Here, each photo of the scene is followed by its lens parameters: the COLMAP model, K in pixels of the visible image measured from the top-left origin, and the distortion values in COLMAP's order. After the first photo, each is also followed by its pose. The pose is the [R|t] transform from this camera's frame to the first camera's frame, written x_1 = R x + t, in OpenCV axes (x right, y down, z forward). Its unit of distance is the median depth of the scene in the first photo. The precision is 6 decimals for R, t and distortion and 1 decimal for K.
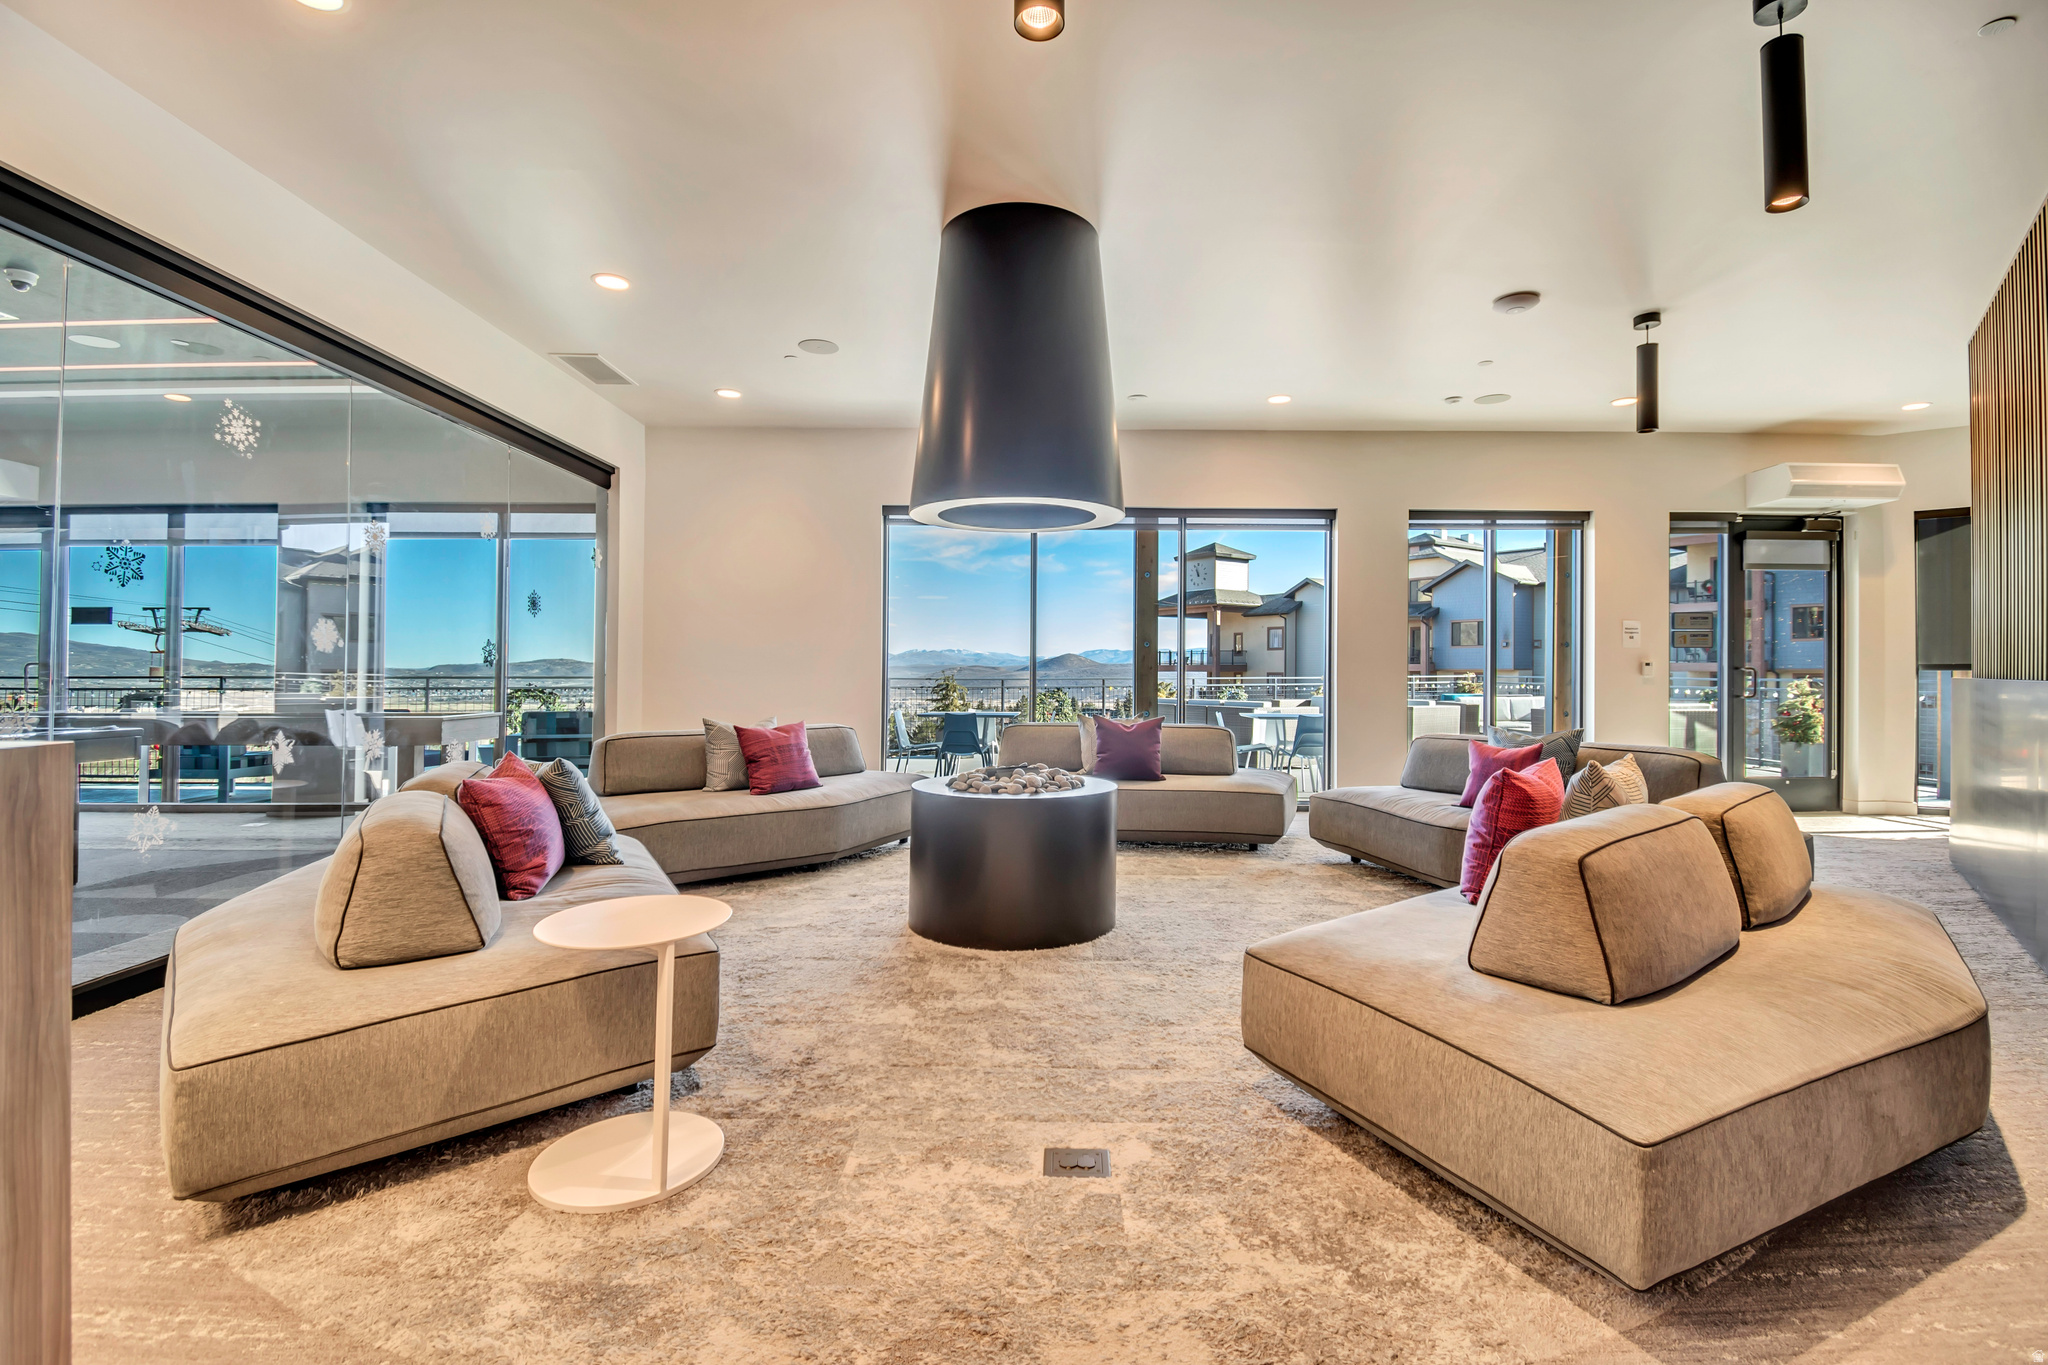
lens RADIAL K [[951.5, 0, 1057.5], [0, 951.5, 681.8], [0, 0, 1]] dist [0.045591, -0.029188]
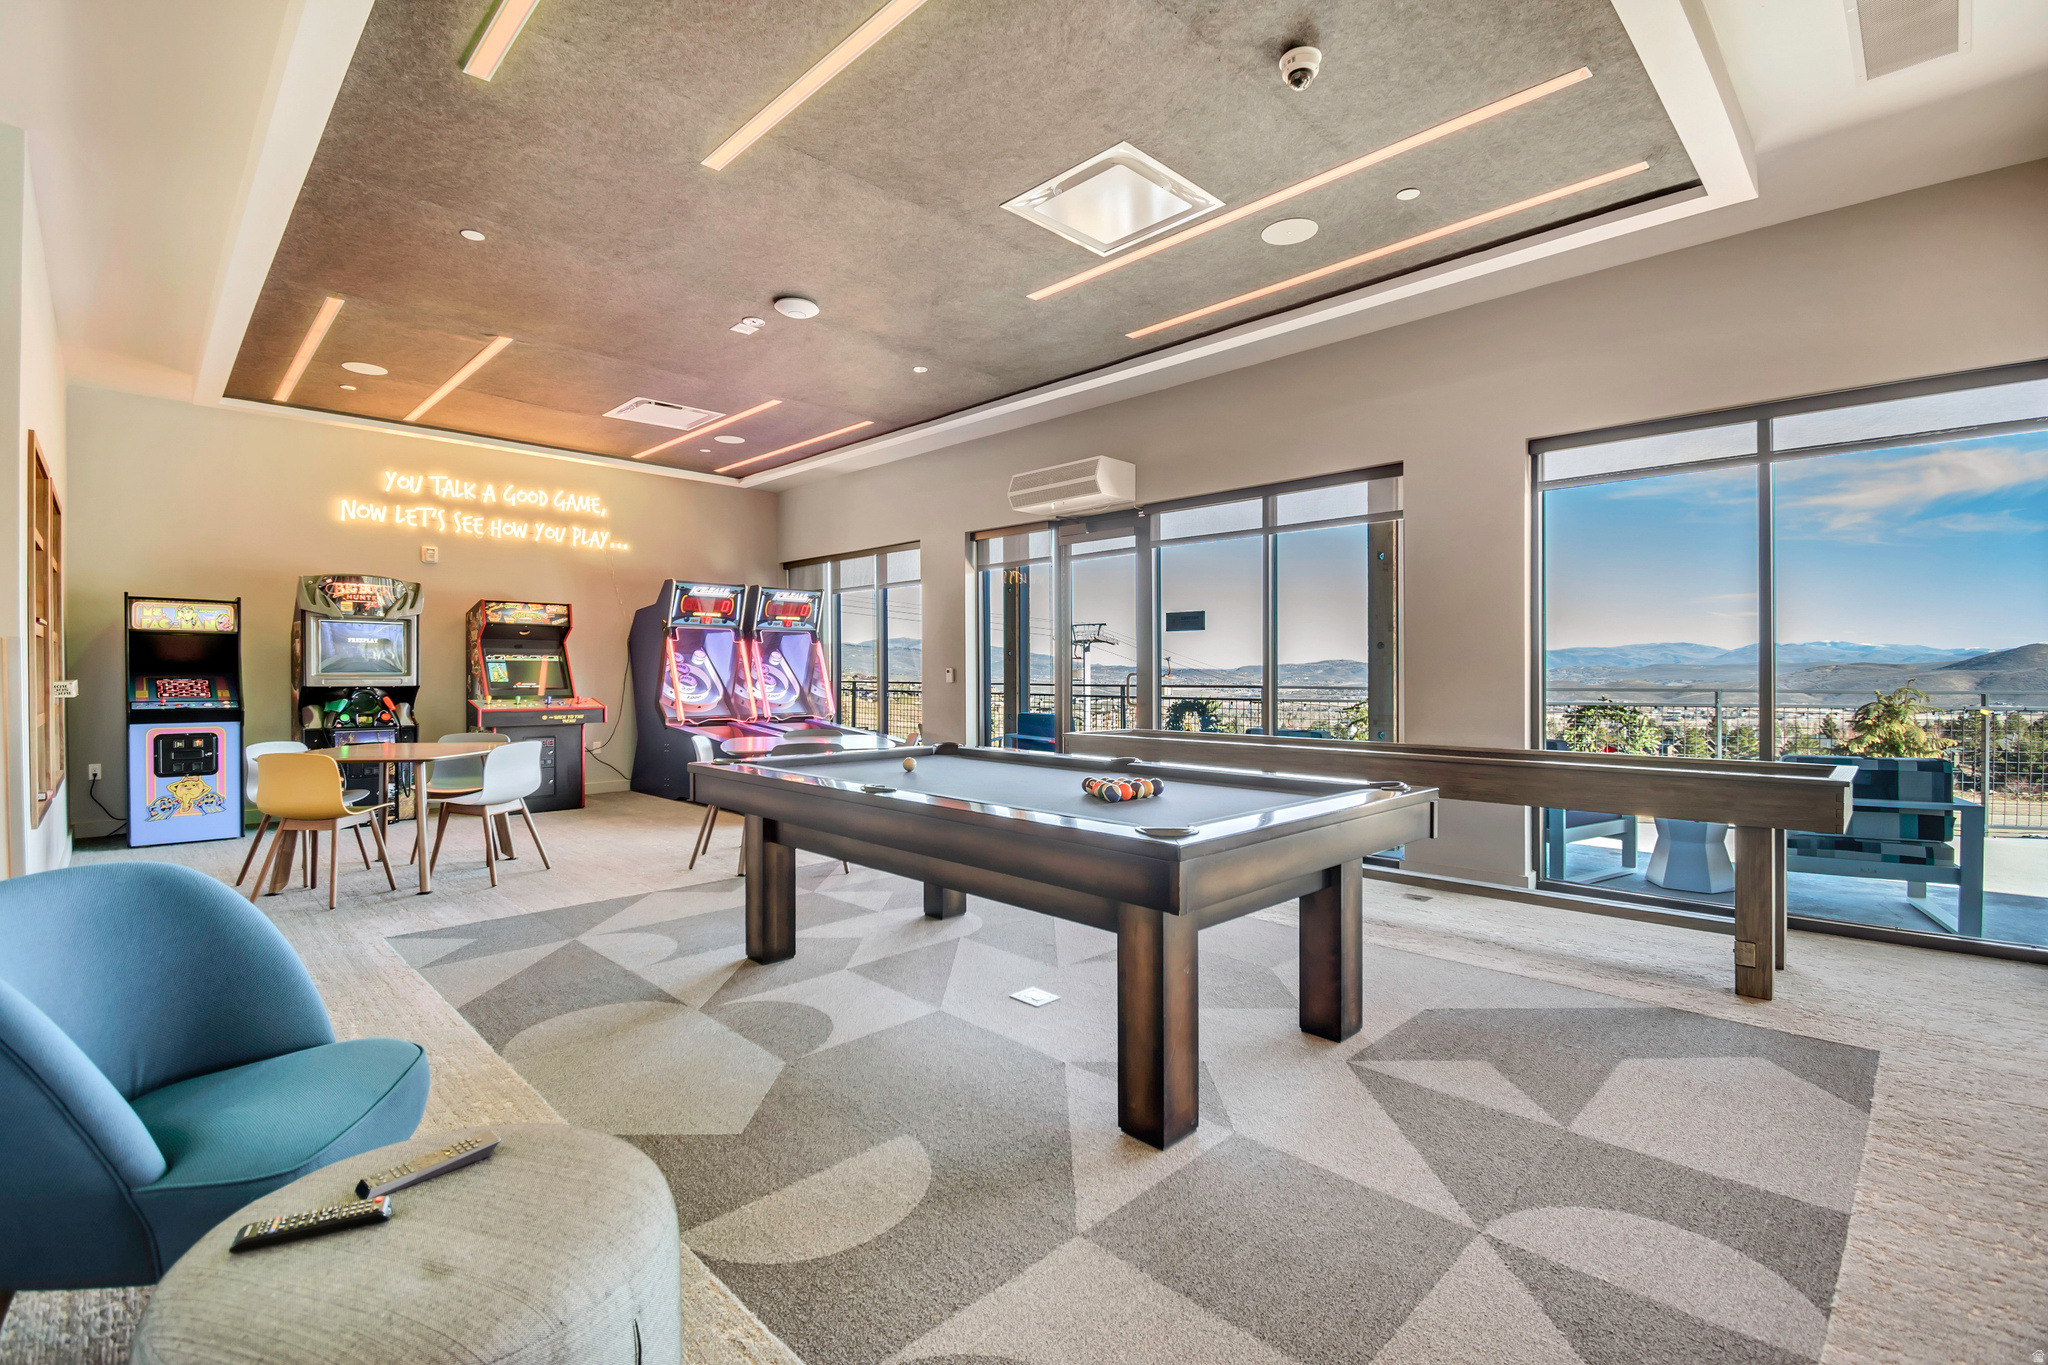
lens RADIAL K [[924.4, 0, 1024.0], [0, 924.4, 682.5], [0, 0, 1]] dist [0.035363, -0.000204]
pose [[0.711778, 0.005784, -0.702381, -0.499054], [-0.004418, 0.999983, 0.003757, -0.014486], [0.702391, 0.000429, 0.711791, 0.282563]]
